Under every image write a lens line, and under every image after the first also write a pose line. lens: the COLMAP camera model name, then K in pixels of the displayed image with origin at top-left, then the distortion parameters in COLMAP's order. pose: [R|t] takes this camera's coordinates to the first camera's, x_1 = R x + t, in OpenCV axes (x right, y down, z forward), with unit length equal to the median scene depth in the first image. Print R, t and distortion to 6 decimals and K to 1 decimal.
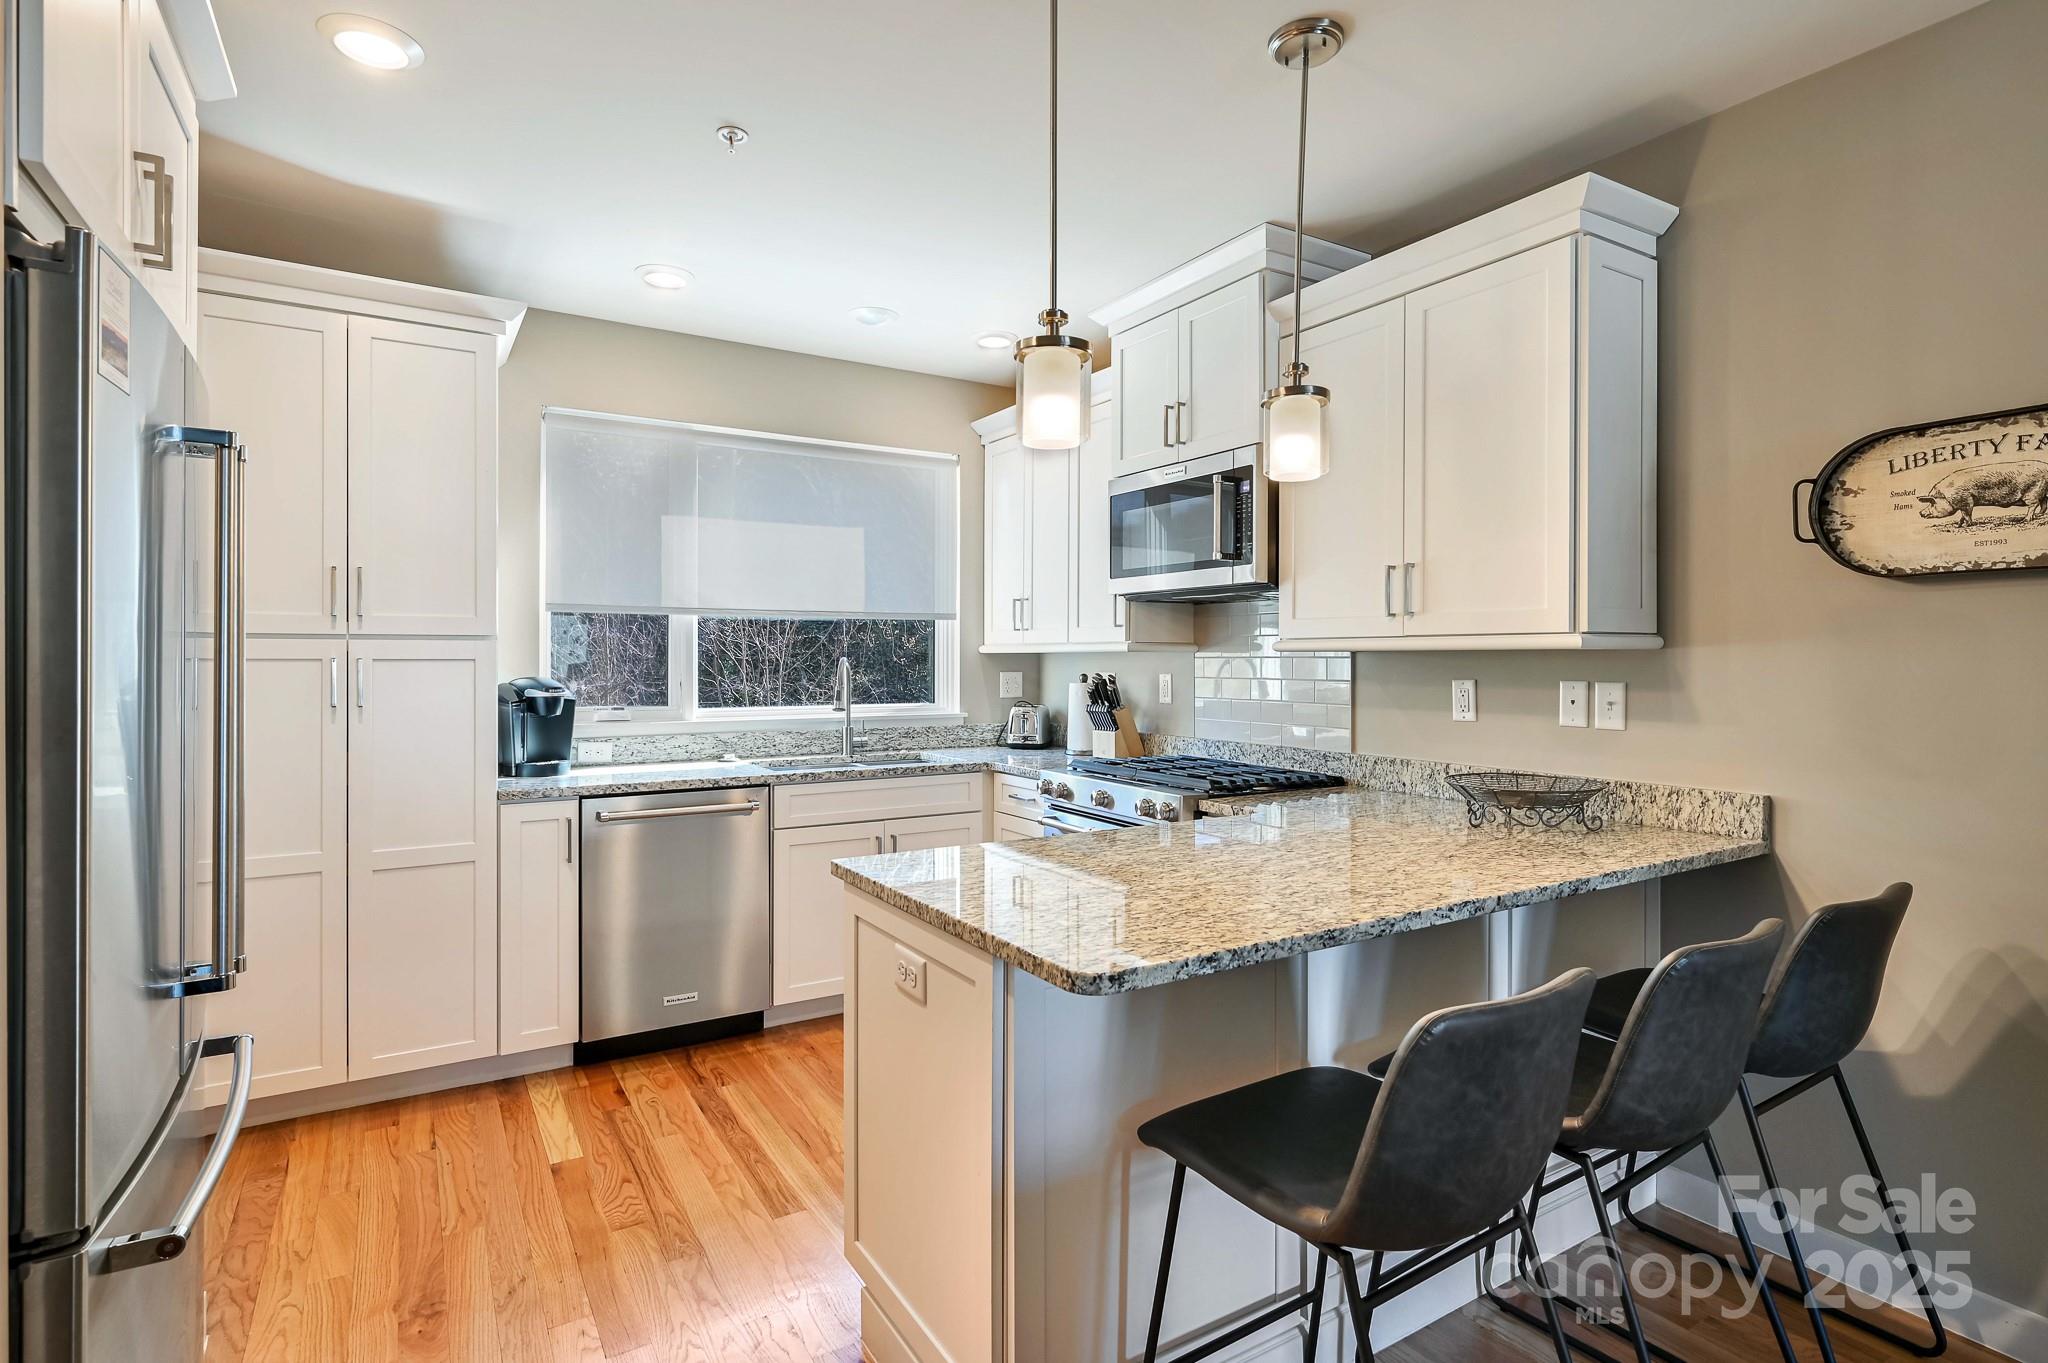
lens RADIAL K [[1014.6, 0, 1027.4], [0, 1014.6, 658.3], [0, 0, 1]] dist [-0.002564, -0.000158]
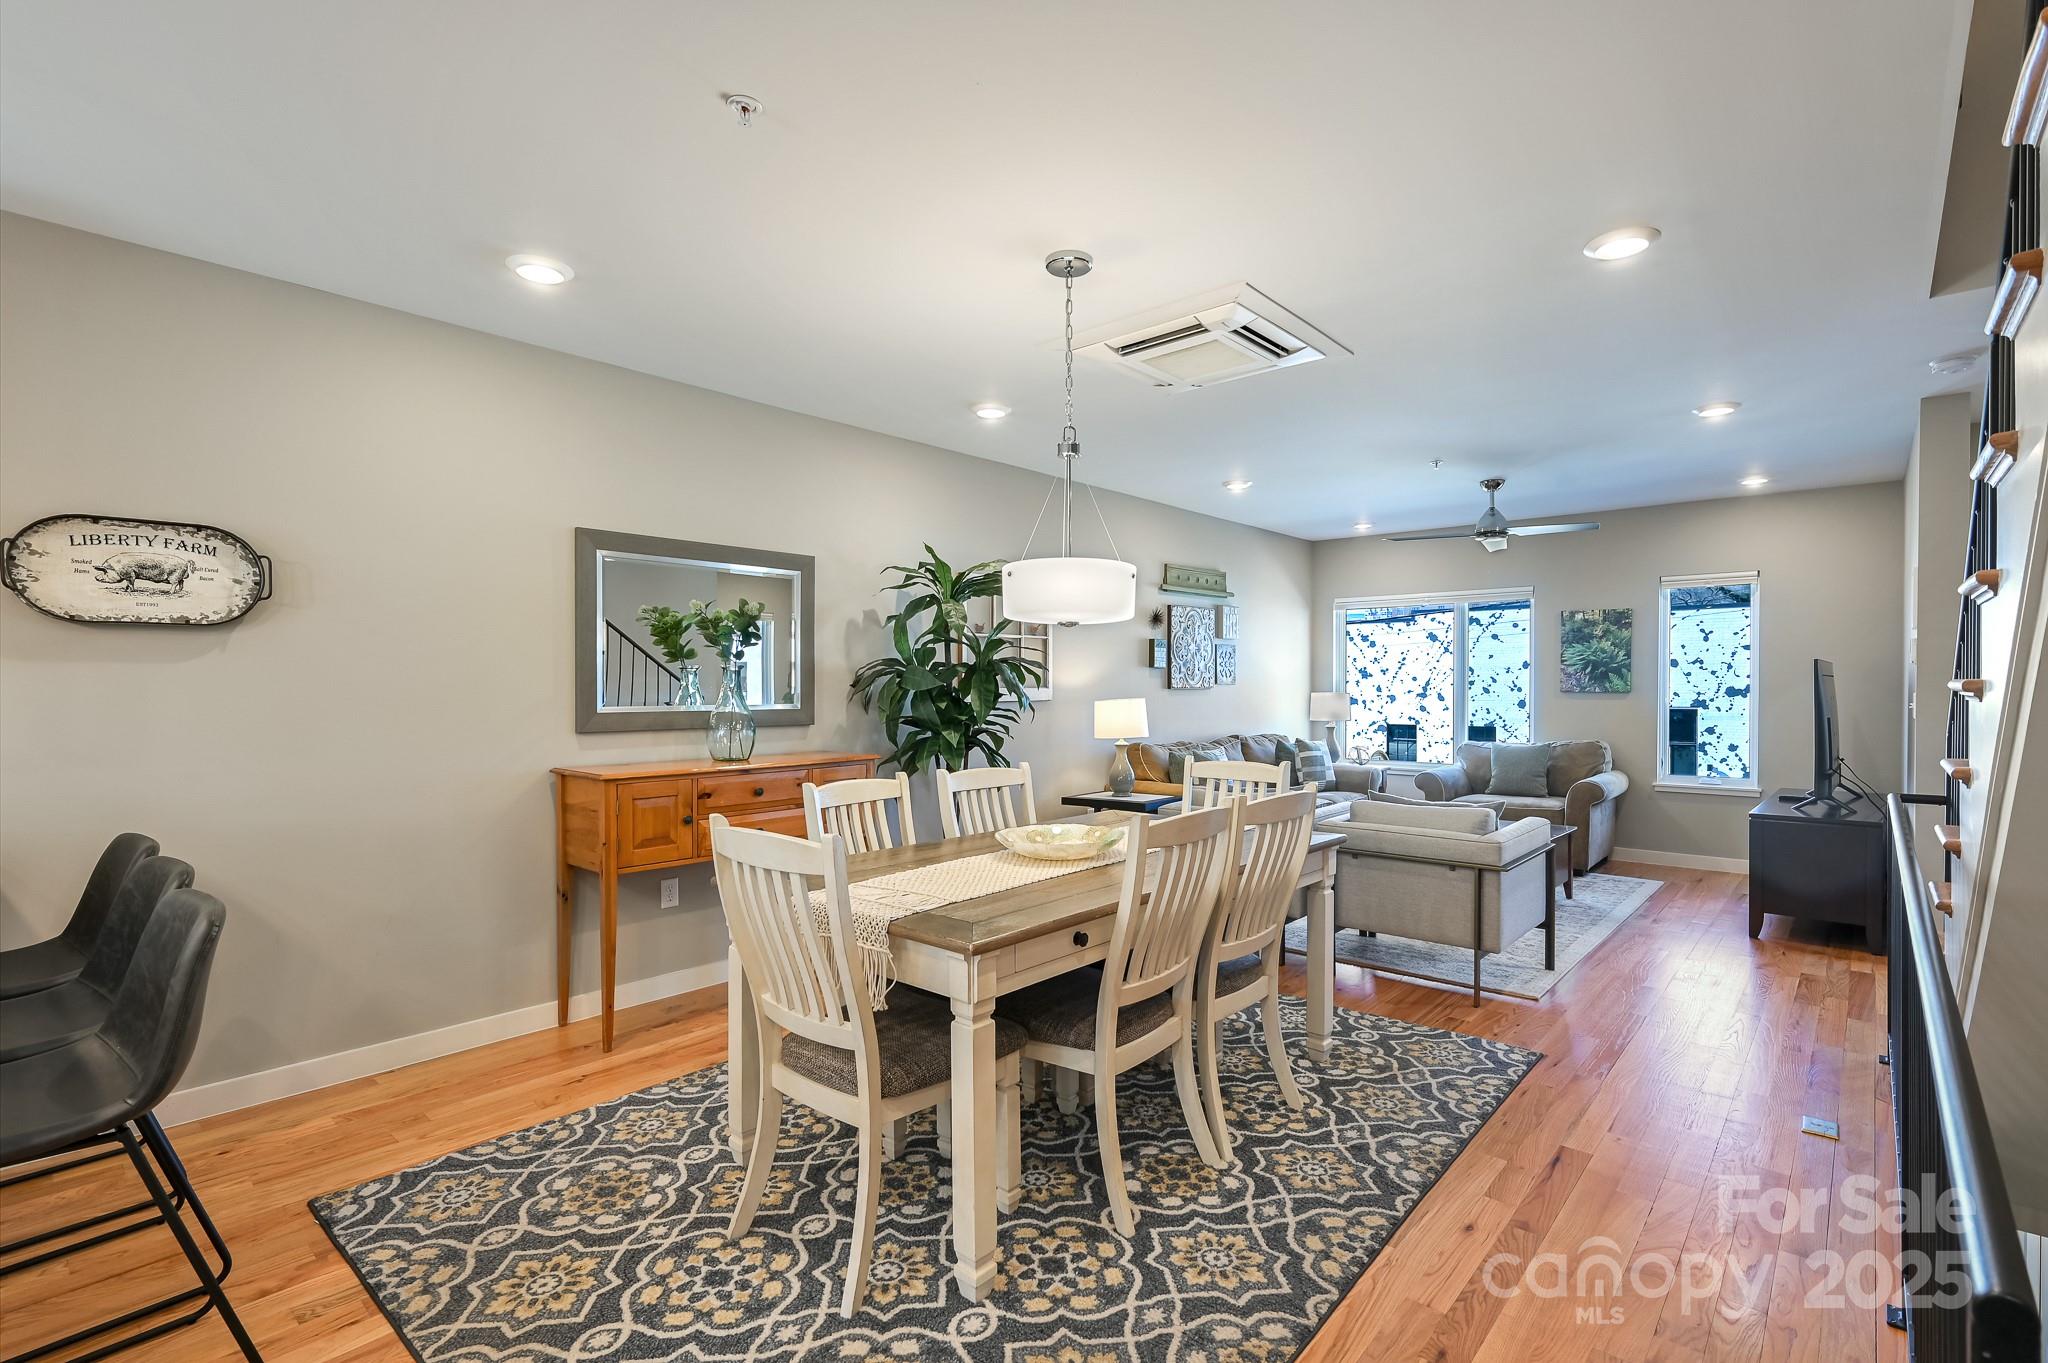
lens RADIAL K [[948.3, 0, 1024.6], [0, 948.3, 696.8], [0, 0, 1]] dist [0.000335, 0.000291]
pose [[-0.279812, -0.015155, 0.959935, -0.699282], [0.000697, 0.999872, 0.015989, 0.001301], [-0.960054, 0.005143, -0.279766, 0.124553]]
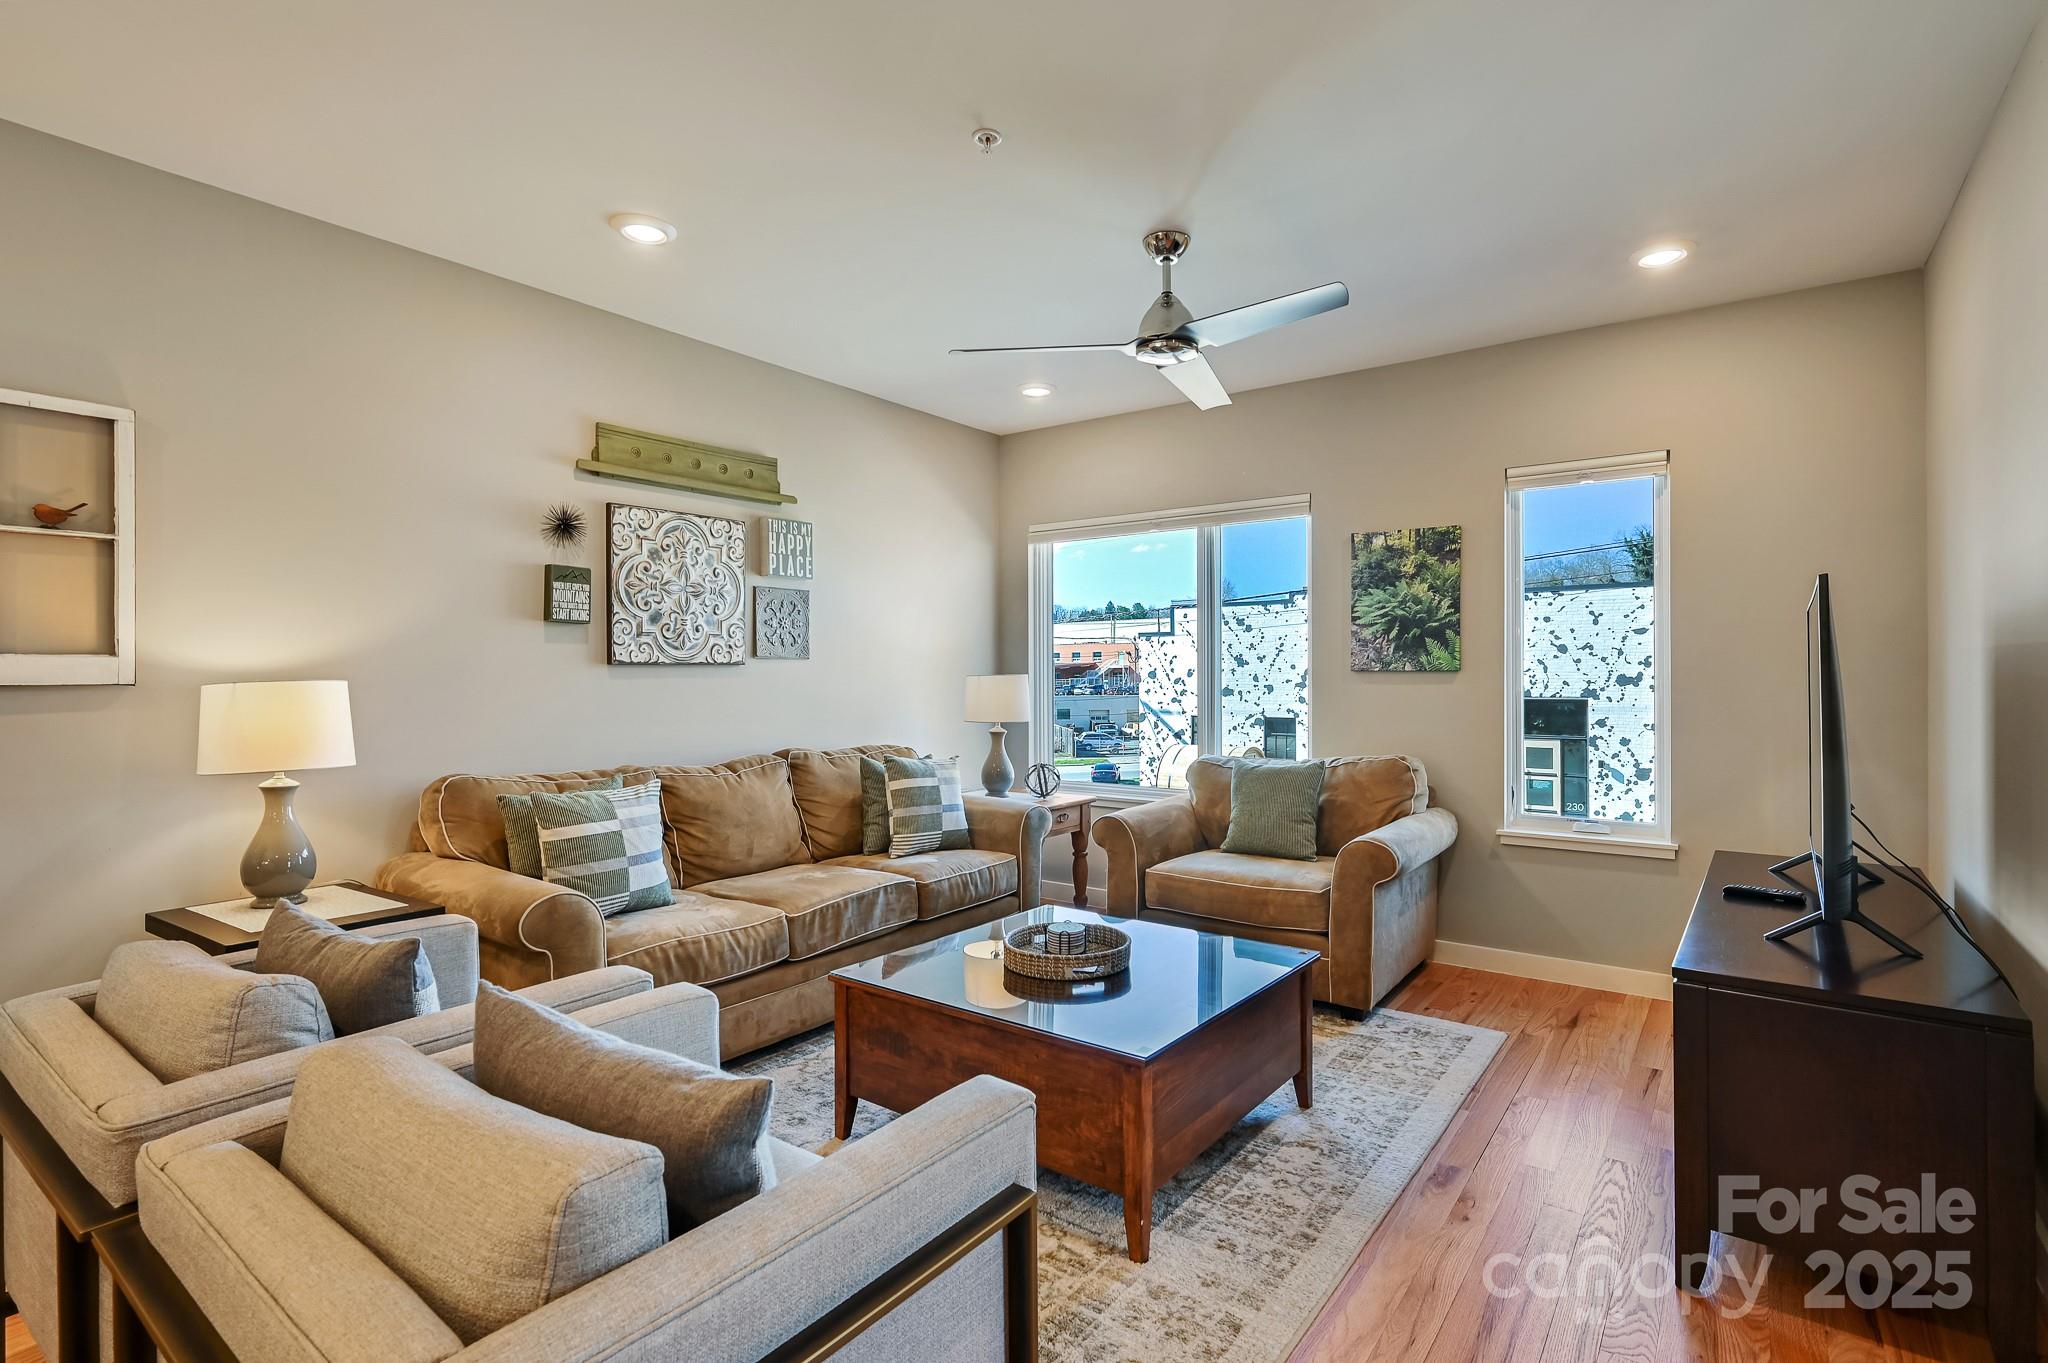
lens RADIAL K [[972.6, 0, 1033.3], [0, 972.6, 672.7], [0, 0, 1]] dist [-0.003467, -0.000749]
pose [[-0.369938, 0.001177, 0.929056, 0.359786], [0.001634, 0.999998, -0.000616, 0.042394], [-0.929055, 0.001290, -0.369940, -1.272879]]
